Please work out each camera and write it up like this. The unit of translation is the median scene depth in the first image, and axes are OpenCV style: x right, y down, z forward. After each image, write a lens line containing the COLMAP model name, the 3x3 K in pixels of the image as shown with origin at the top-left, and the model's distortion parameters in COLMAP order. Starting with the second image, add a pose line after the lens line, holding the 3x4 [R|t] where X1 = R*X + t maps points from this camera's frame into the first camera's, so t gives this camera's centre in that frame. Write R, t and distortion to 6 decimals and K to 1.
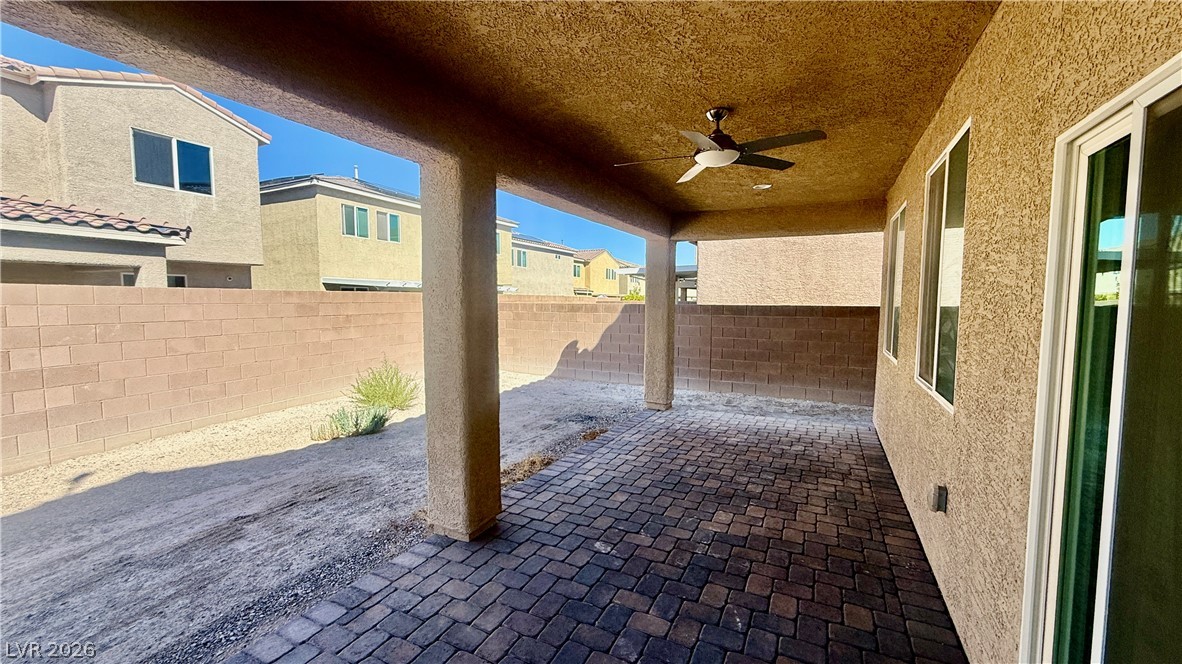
lens RADIAL K [[465.9, 0, 588.3], [0, 465.9, 332.2], [0, 0, 1]] dist [0.006391, 0.000063]
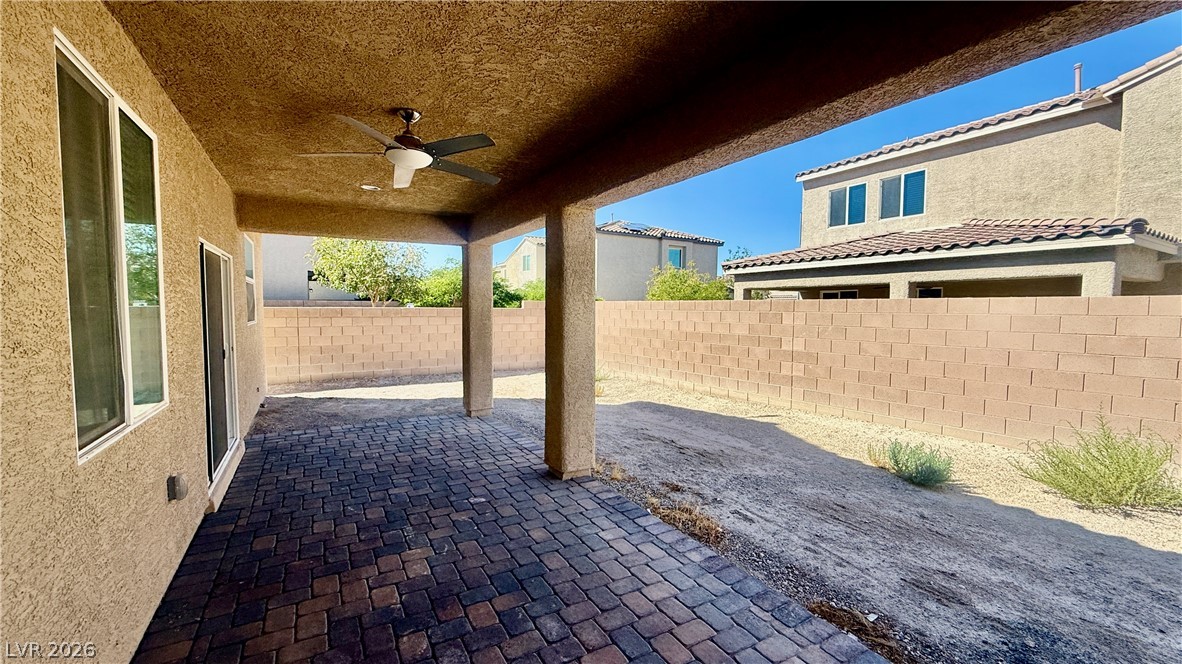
lens RADIAL K [[465.9, 0, 587.9], [0, 465.9, 332.7], [0, 0, 1]] dist [0.006391, 0.000063]
pose [[-0.537284, 0.038536, -0.842521, 0.674391], [-0.066397, 0.993923, 0.087803, -0.088668], [0.840784, 0.103116, -0.531460, 1.381021]]
